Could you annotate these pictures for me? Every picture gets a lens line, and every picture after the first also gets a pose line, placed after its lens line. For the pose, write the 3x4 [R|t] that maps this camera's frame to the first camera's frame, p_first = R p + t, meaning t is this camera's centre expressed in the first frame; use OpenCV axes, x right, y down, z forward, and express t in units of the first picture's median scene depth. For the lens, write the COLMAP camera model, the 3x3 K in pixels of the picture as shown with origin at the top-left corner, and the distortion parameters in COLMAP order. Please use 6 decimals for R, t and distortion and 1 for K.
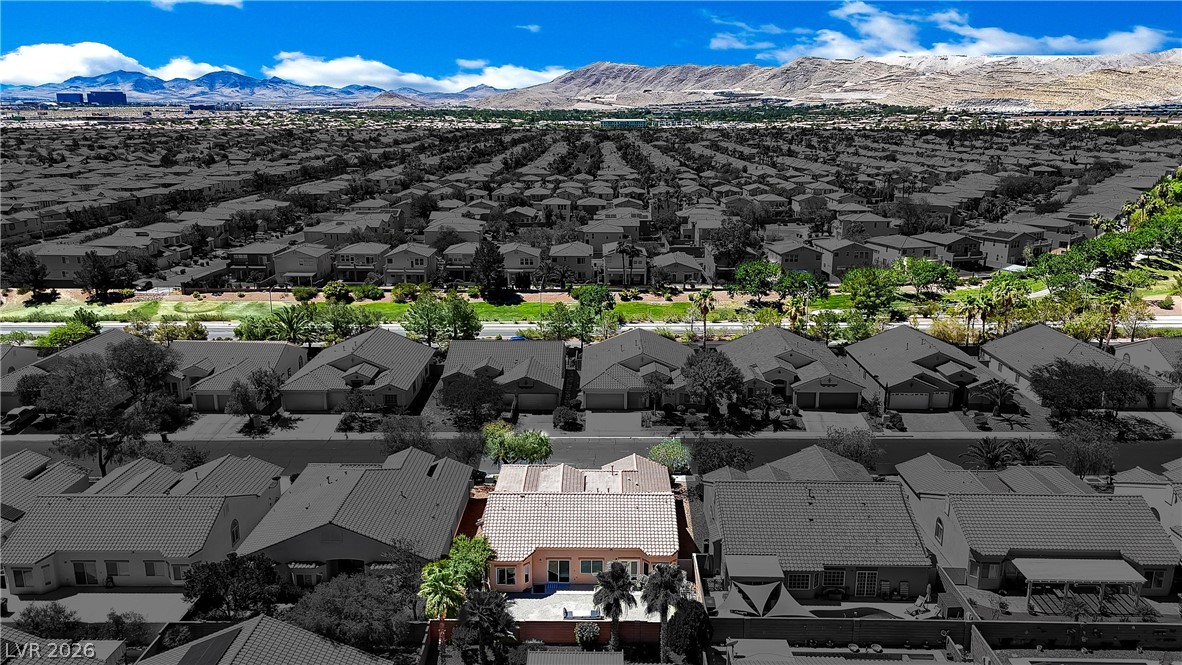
lens RADIAL K [[901.0, 0, 591.0], [0, 901.0, 332.5], [0, 0, 1]] dist [0.043256, -0.005565]
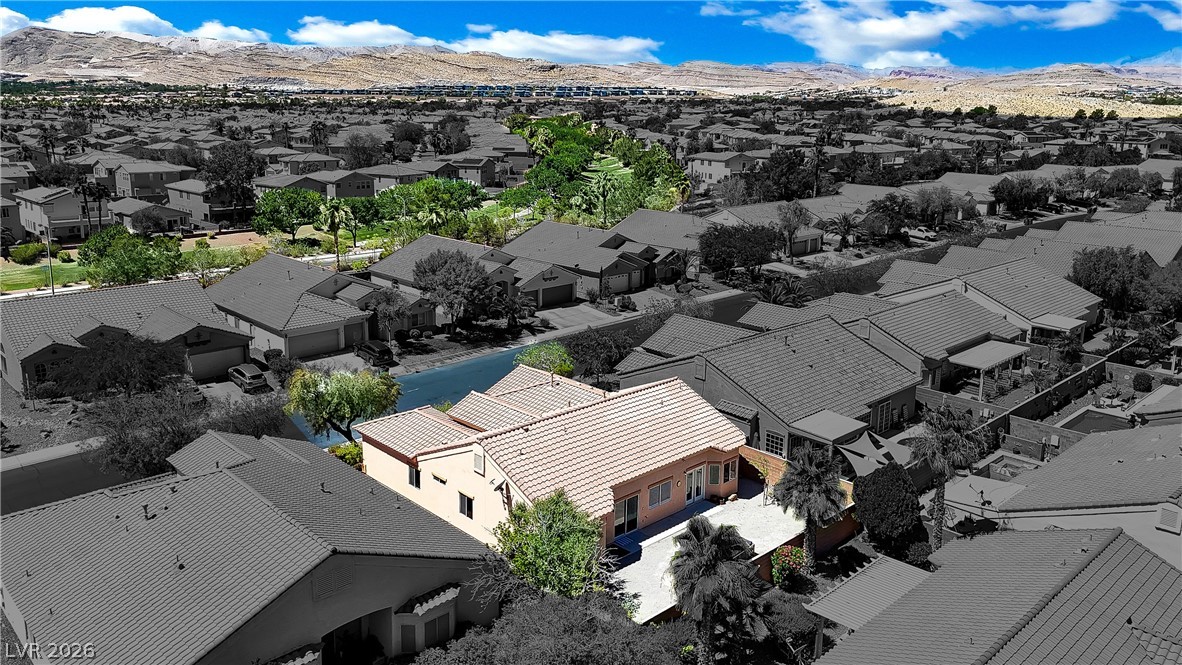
lens RADIAL K [[901.0, 0, 591.0], [0, 901.0, 332.5], [0, 0, 1]] dist [0.043256, -0.005565]
pose [[0.711512, -0.170954, 0.681561, -0.403932], [0.166469, 0.983351, 0.072866, 0.068796], [-0.682670, 0.061614, 0.728124, 0.451790]]
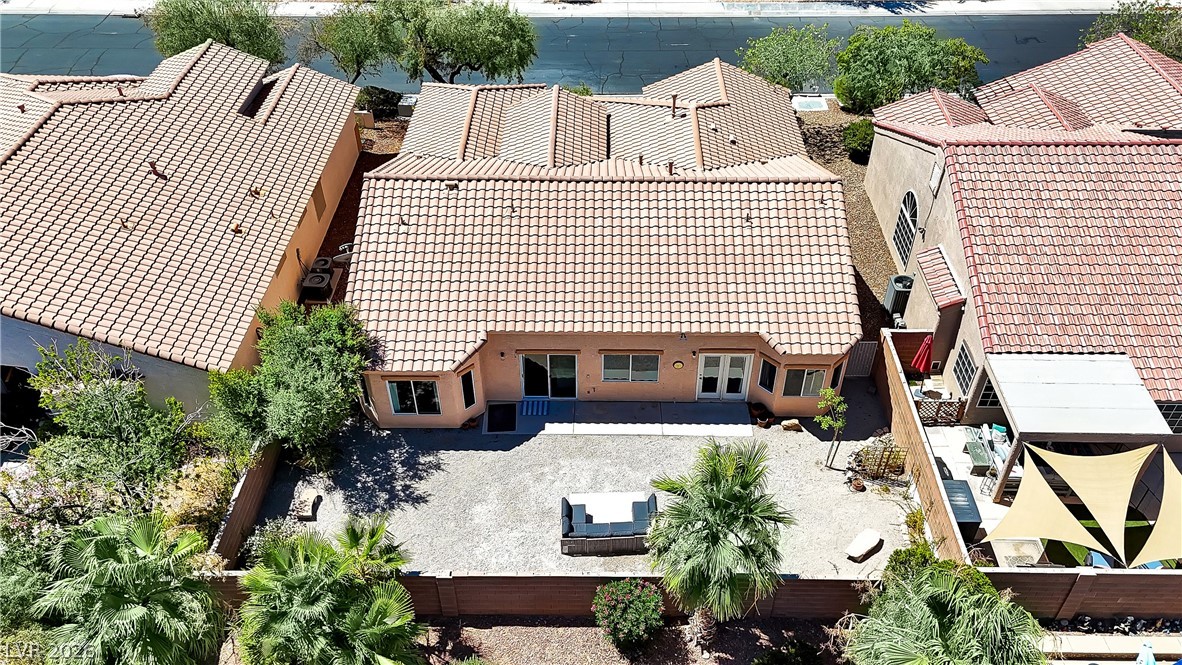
lens RADIAL K [[901.0, 0, 591.0], [0, 901.0, 332.5], [0, 0, 1]] dist [0.043256, -0.005565]
pose [[0.999998, 0.001150, 0.001384, -0.014768], [-0.001647, 0.894559, 0.446947, 0.056597], [-0.000724, -0.446948, 0.894560, 0.549711]]
